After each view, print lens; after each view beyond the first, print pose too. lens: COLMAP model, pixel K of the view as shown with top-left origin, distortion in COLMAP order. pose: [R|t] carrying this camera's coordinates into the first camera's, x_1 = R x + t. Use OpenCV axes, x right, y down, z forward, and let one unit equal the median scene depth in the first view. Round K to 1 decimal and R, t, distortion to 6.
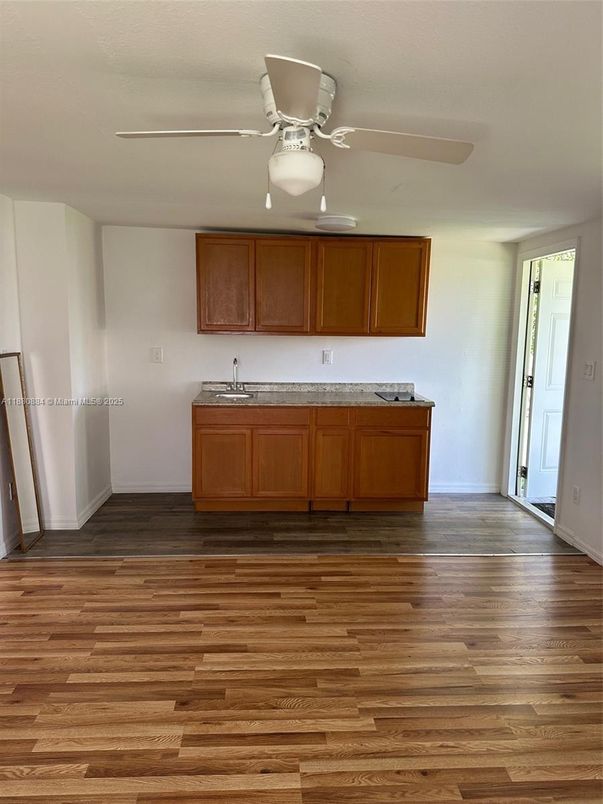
lens RADIAL K [[572.8, 0, 301.5], [0, 572.8, 402.0], [0, 0, 1]] dist [0.066020, -0.069820]
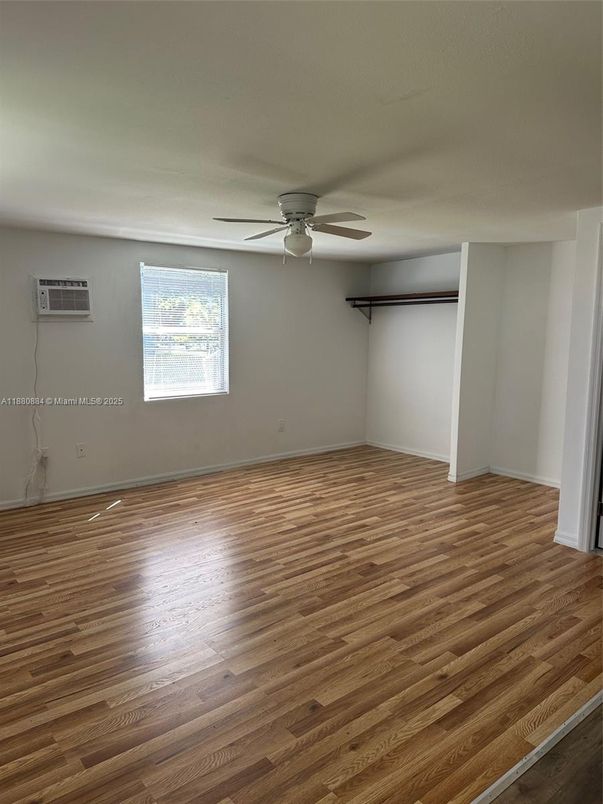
lens RADIAL K [[572.8, 0, 301.5], [0, 572.8, 402.0], [0, 0, 1]] dist [0.066020, -0.069820]
pose [[-0.817083, 0.044344, -0.574812, 0.726676], [-0.104828, 0.968990, 0.223763, -0.212778], [0.566909, 0.243089, -0.787097, 1.744268]]
